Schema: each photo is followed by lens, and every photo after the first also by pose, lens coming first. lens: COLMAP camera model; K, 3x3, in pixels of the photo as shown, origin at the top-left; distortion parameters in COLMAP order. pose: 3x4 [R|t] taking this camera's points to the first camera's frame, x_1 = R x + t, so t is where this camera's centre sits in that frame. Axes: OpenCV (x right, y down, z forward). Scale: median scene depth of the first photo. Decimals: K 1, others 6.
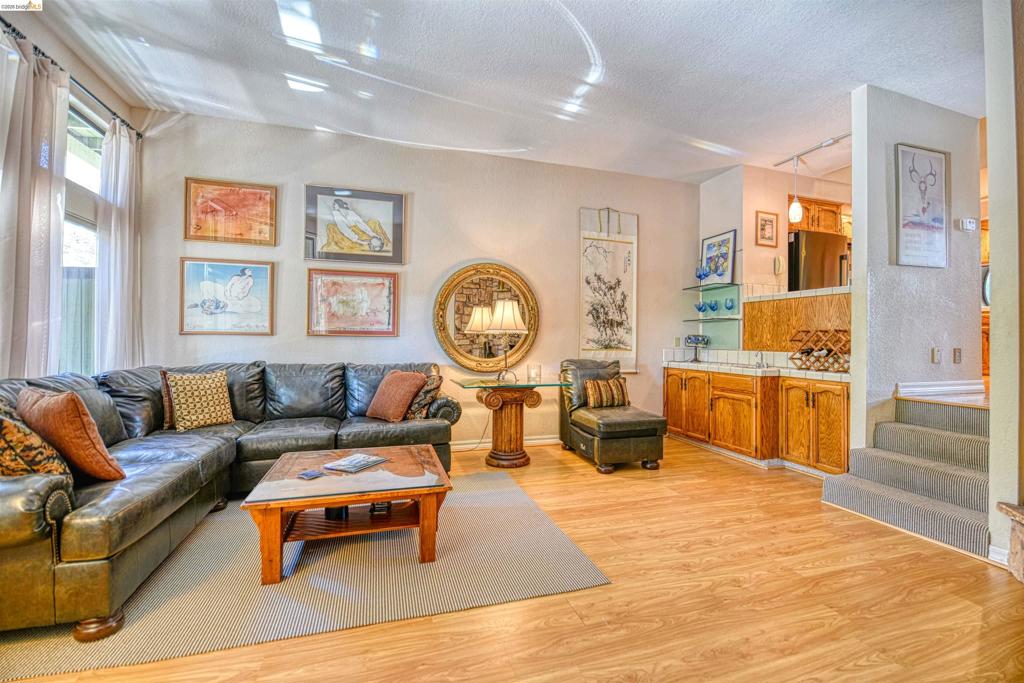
lens RADIAL K [[442.8, 0, 517.5], [0, 442.8, 337.6], [0, 0, 1]] dist [-0.009931, -0.005980]
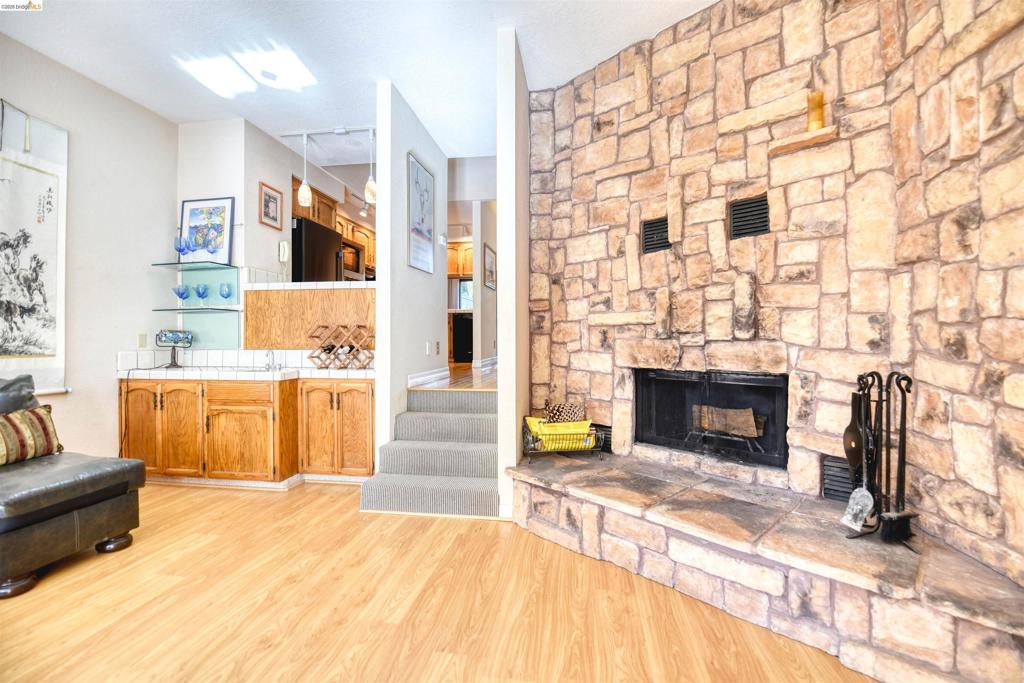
lens RADIAL K [[442.8, 0, 520.6], [0, 442.8, 334.2], [0, 0, 1]] dist [-0.009931, -0.005980]
pose [[0.436413, -0.004499, 0.899735, 0.007116], [0.003279, 0.999989, 0.003410, -0.000050], [-0.899740, 0.001462, 0.436423, 0.218923]]
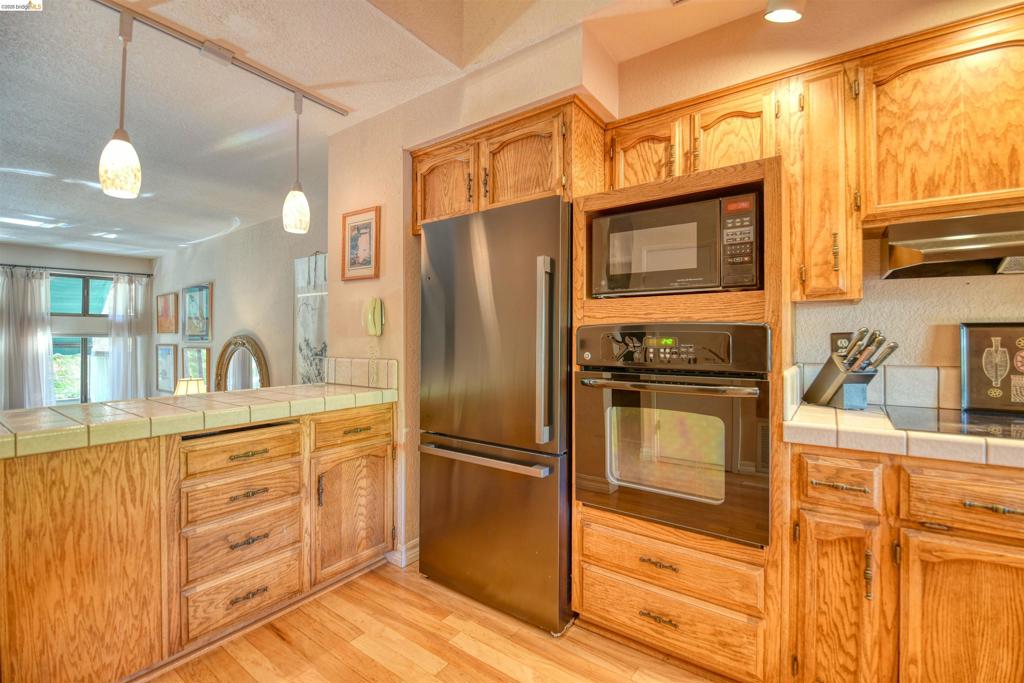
lens RADIAL K [[442.8, 0, 515.9], [0, 442.8, 336.3], [0, 0, 1]] dist [-0.009931, -0.005980]
pose [[0.597335, -0.017826, -0.801793, 1.222152], [0.008888, 0.999839, -0.015607, -0.154979], [0.801942, 0.002196, 0.597397, 0.971153]]
